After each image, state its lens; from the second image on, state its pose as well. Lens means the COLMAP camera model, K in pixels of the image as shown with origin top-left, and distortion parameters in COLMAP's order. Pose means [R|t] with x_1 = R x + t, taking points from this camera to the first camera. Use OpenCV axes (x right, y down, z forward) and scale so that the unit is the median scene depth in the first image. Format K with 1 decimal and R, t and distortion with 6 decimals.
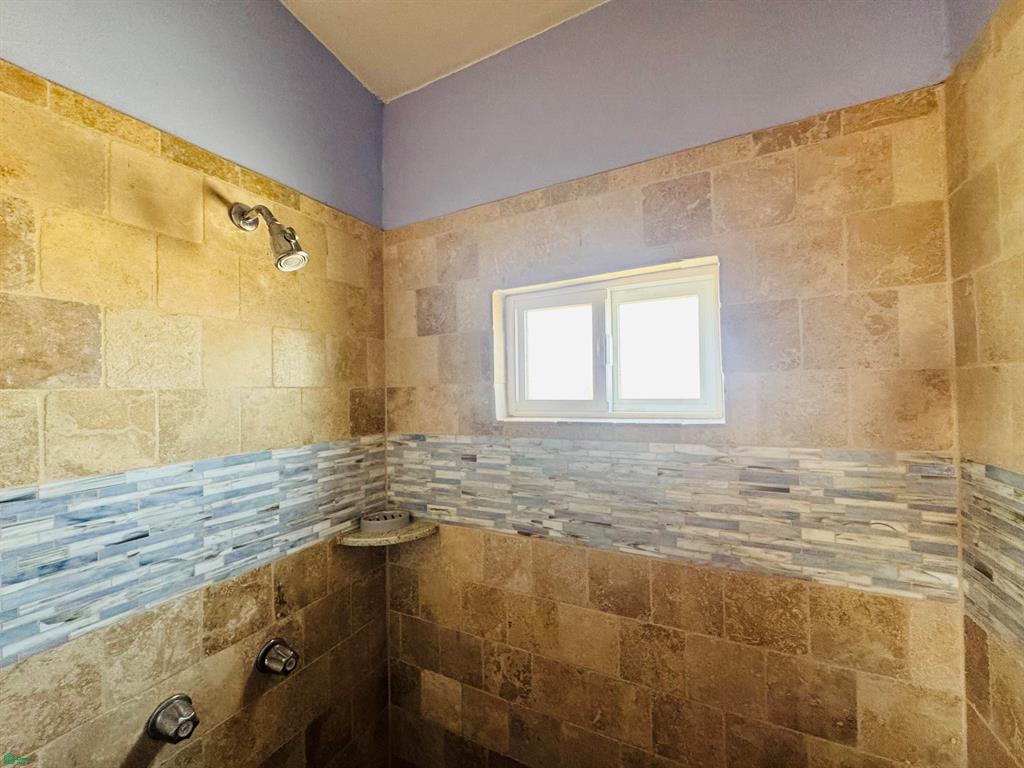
lens RADIAL K [[408.9, 0, 511.2], [0, 408.9, 382.2], [0, 0, 1]] dist [-0.002938, 0.000304]
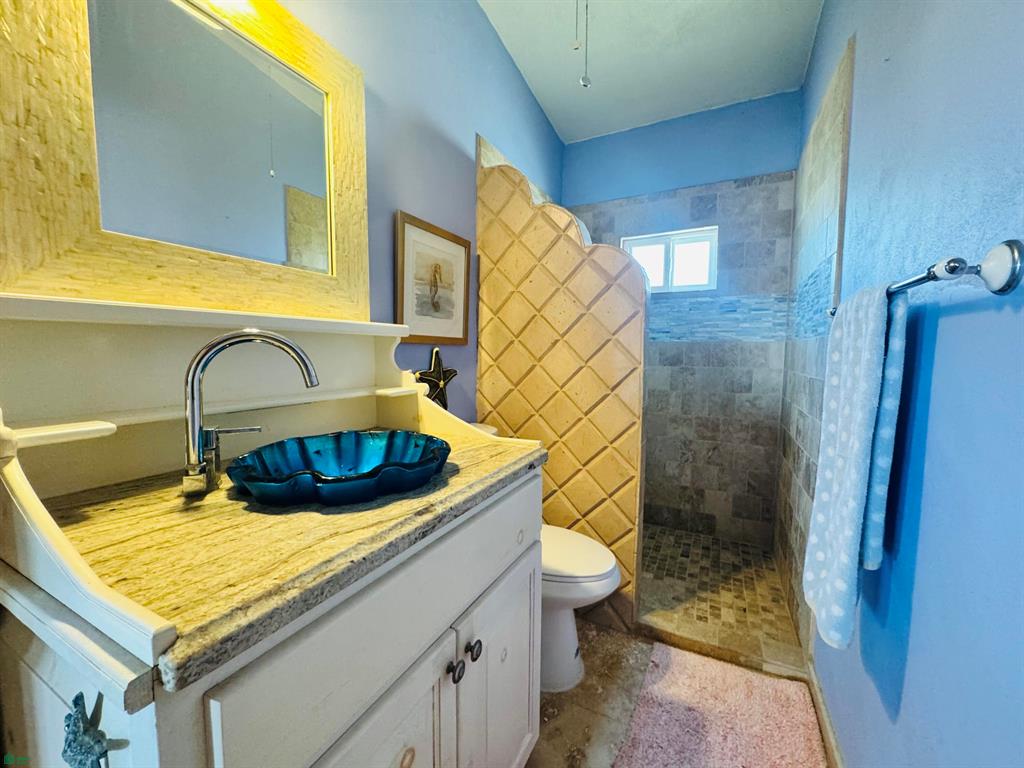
lens RADIAL K [[408.9, 0, 511.2], [0, 408.9, 382.2], [0, 0, 1]] dist [-0.002938, 0.000304]
pose [[0.999665, 0.024779, 0.007484, -0.898532], [-0.025382, 0.995078, 0.095792, 0.520434], [-0.005073, -0.095950, 0.995373, -1.869661]]
